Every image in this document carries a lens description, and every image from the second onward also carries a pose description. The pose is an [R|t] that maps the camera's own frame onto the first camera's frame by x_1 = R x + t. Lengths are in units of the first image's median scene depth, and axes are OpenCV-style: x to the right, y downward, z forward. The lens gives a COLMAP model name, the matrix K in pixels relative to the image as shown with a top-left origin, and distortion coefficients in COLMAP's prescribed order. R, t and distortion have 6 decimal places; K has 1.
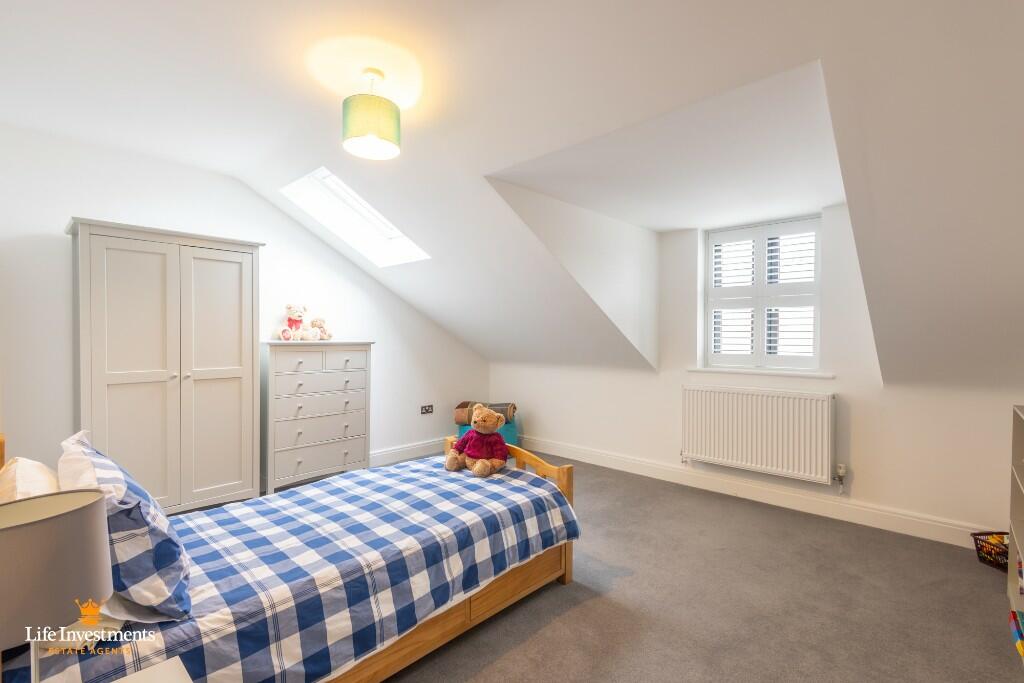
lens RADIAL K [[467.2, 0, 513.8], [0, 467.2, 338.5], [0, 0, 1]] dist [0.006117, -0.000081]
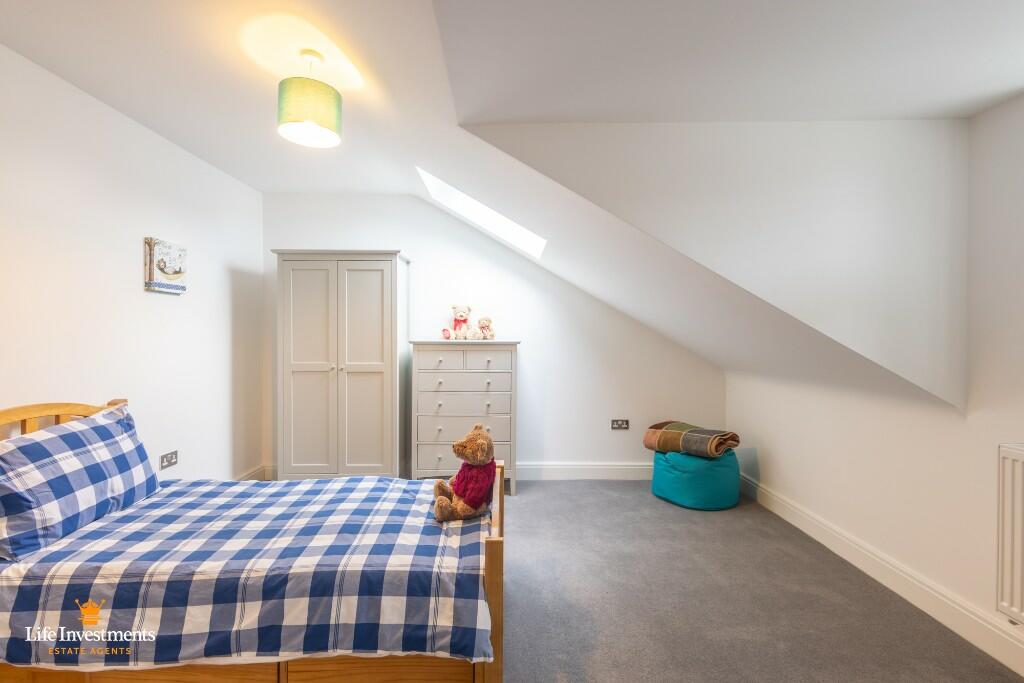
lens RADIAL K [[476.1, 0, 513.2], [0, 476.1, 336.8], [0, 0, 1]] dist [0.015505, -0.007785]
pose [[0.690430, 0.001502, -0.723397, 0.460844], [-0.005795, 0.999977, -0.003455, 0.000406], [0.723376, 0.006577, 0.690423, 0.437053]]
